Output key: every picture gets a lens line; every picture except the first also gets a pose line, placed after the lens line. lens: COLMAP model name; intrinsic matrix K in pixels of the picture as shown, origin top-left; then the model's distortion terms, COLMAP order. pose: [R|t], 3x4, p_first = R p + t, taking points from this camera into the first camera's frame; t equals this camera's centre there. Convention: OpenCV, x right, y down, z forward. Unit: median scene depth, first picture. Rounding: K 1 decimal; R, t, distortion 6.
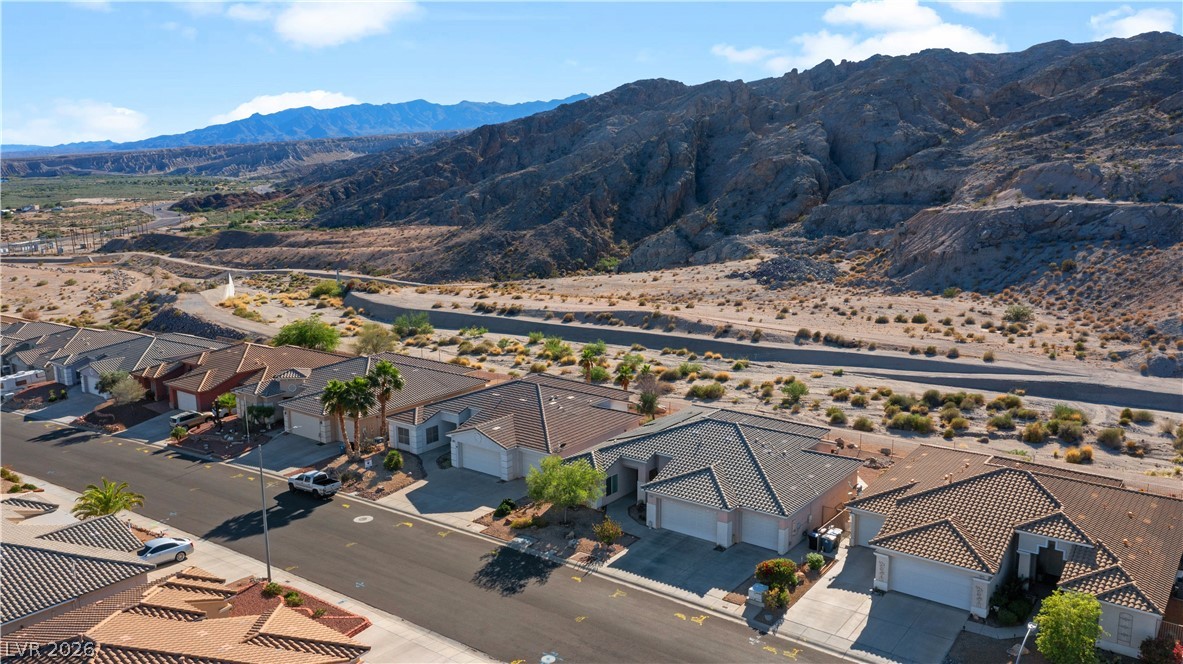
lens RADIAL K [[934.4, 0, 591.5], [0, 934.4, 332.0], [0, 0, 1]] dist [-0.017764, 0.003046]
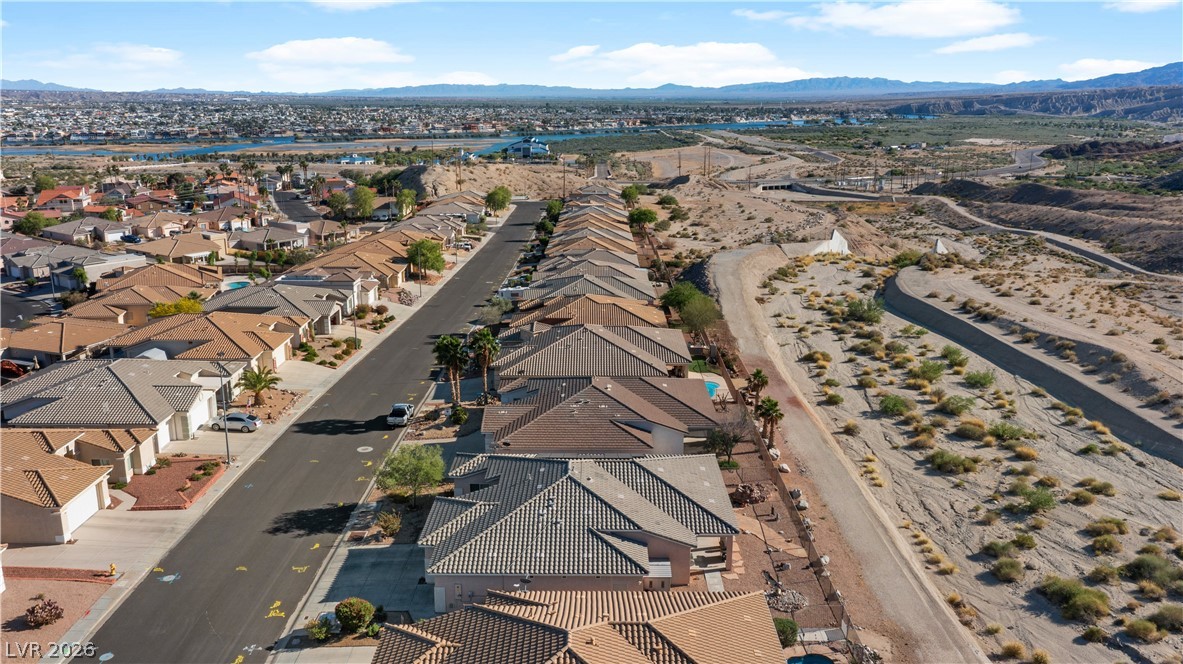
lens RADIAL K [[934.4, 0, 591.5], [0, 934.4, 332.0], [0, 0, 1]] dist [-0.017764, 0.003046]
pose [[0.600918, 0.206580, -0.772155, 0.217875], [-0.157722, 0.977677, 0.138820, -0.042714], [0.783595, 0.038366, 0.620086, 0.121428]]
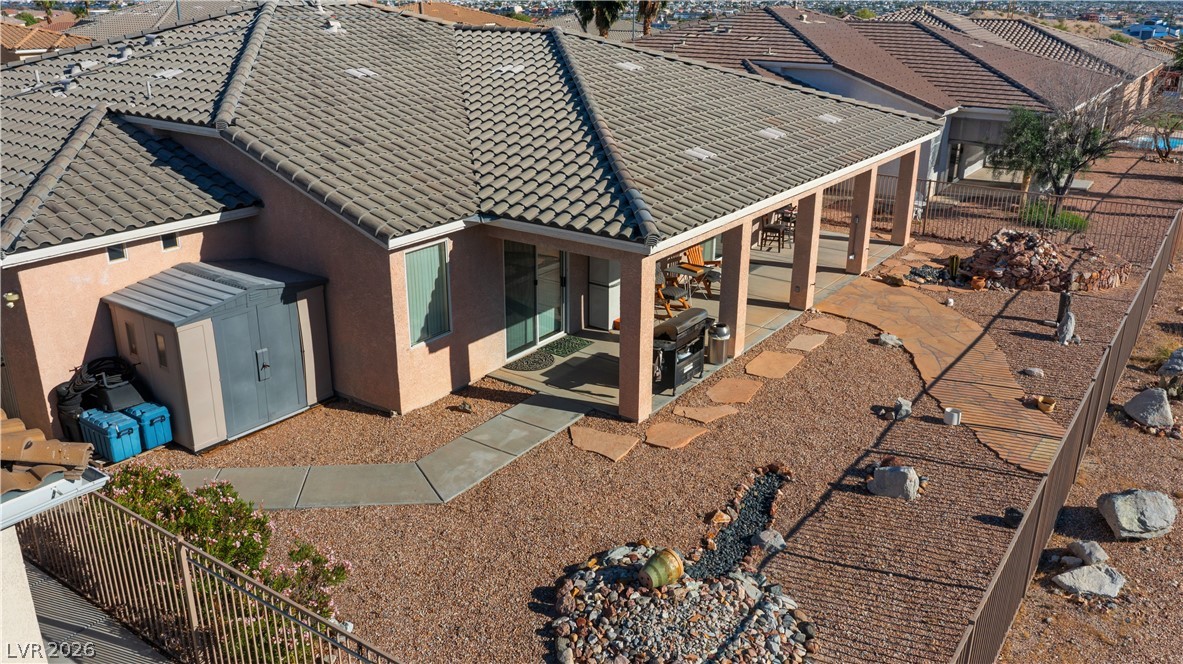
lens RADIAL K [[932.2, 0, 591.5], [0, 932.2, 332.0], [0, 0, 1]] dist [-0.015492, 0.004131]
pose [[0.036658, 0.353173, -0.934840, 0.118676], [-0.194971, 0.920019, 0.339929, 0.019904], [0.980124, 0.169806, 0.102585, 0.285123]]
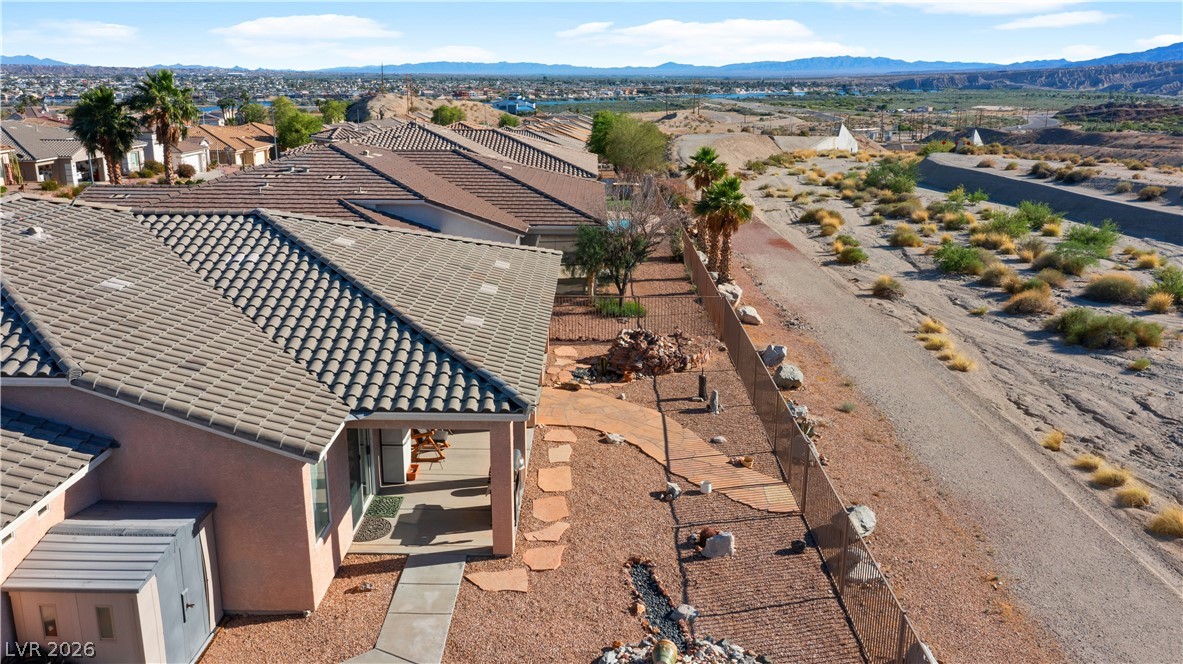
lens RADIAL K [[934.4, 0, 591.5], [0, 934.4, 332.0], [0, 0, 1]] dist [-0.017764, 0.003046]
pose [[0.600358, 0.225638, -0.767241, 0.119863], [-0.162395, 0.973781, 0.159307, 0.016273], [0.783070, 0.028955, 0.621259, 0.259075]]
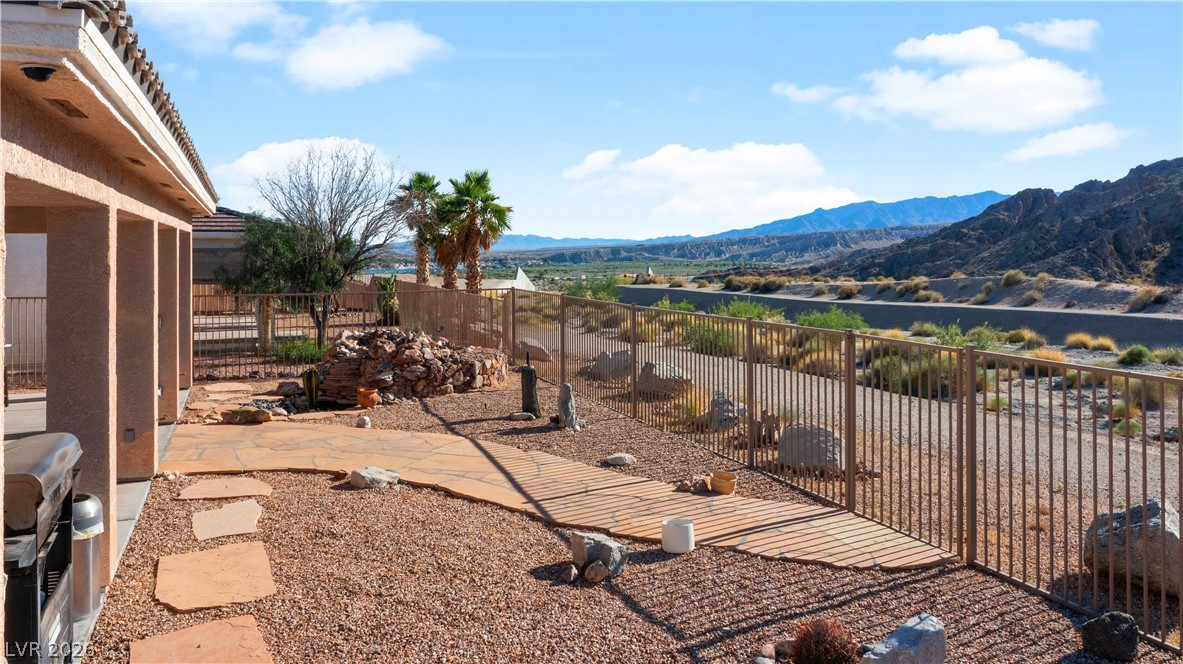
lens RADIAL K [[958.5, 0, 592.8], [0, 958.5, 239.6], [0, 0, 1]] dist [-0.012051, -0.005206]
pose [[0.840341, -0.001812, -0.542055, 0.084862], [-0.105225, 0.980427, -0.166407, 0.034582], [0.531747, 0.196876, 0.823702, 0.286832]]
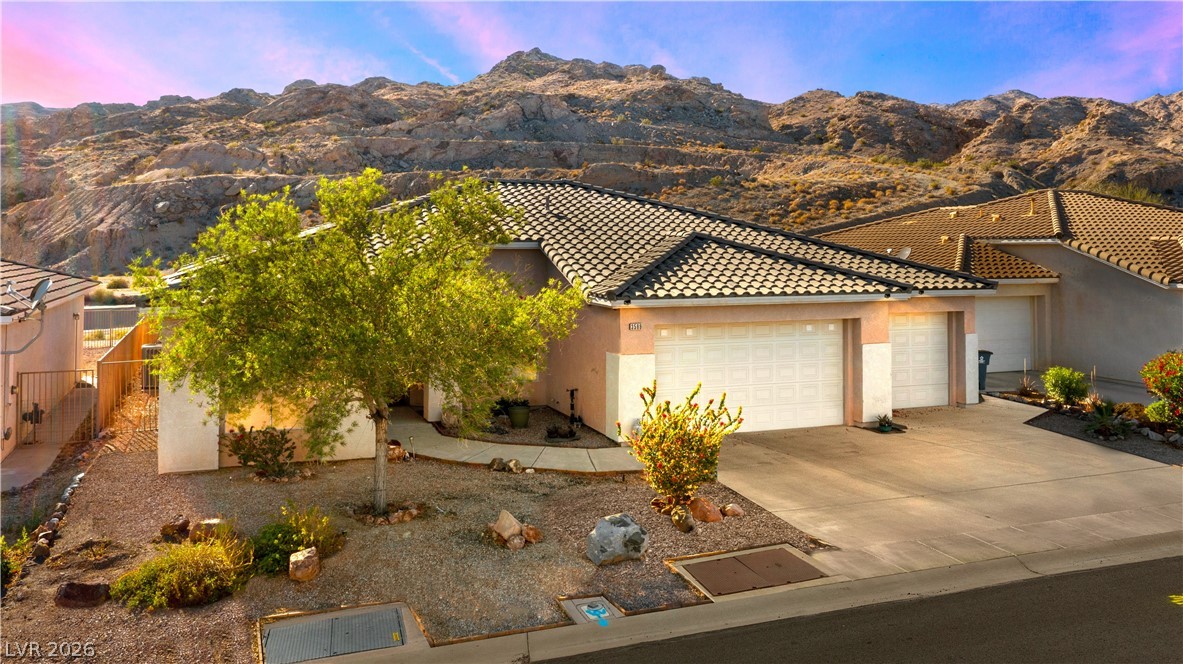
lens RADIAL K [[961.7, 0, 589.7], [0, 961.7, 217.8], [0, 0, 1]] dist [-0.010417, 0.003031]
pose [[0.526466, 0.030451, 0.849651, -0.045774], [0.155180, 0.979129, -0.131245, 0.043853], [-0.835914, 0.200945, 0.510753, 0.208924]]
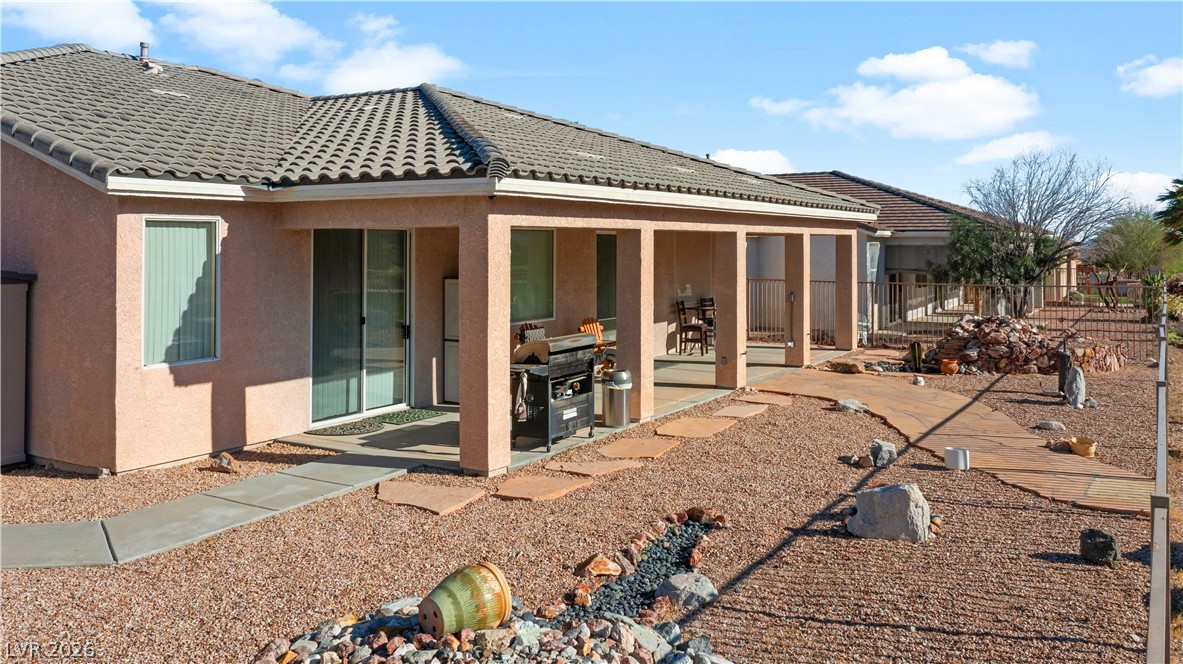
lens RADIAL K [[958.5, 0, 592.8], [0, 958.5, 239.6], [0, 0, 1]] dist [-0.012051, -0.005206]
pose [[0.110493, 0.001613, -0.993876, 0.106972], [-0.188910, 0.981803, -0.019408, 0.033066], [0.975758, 0.189897, 0.108787, 0.292038]]
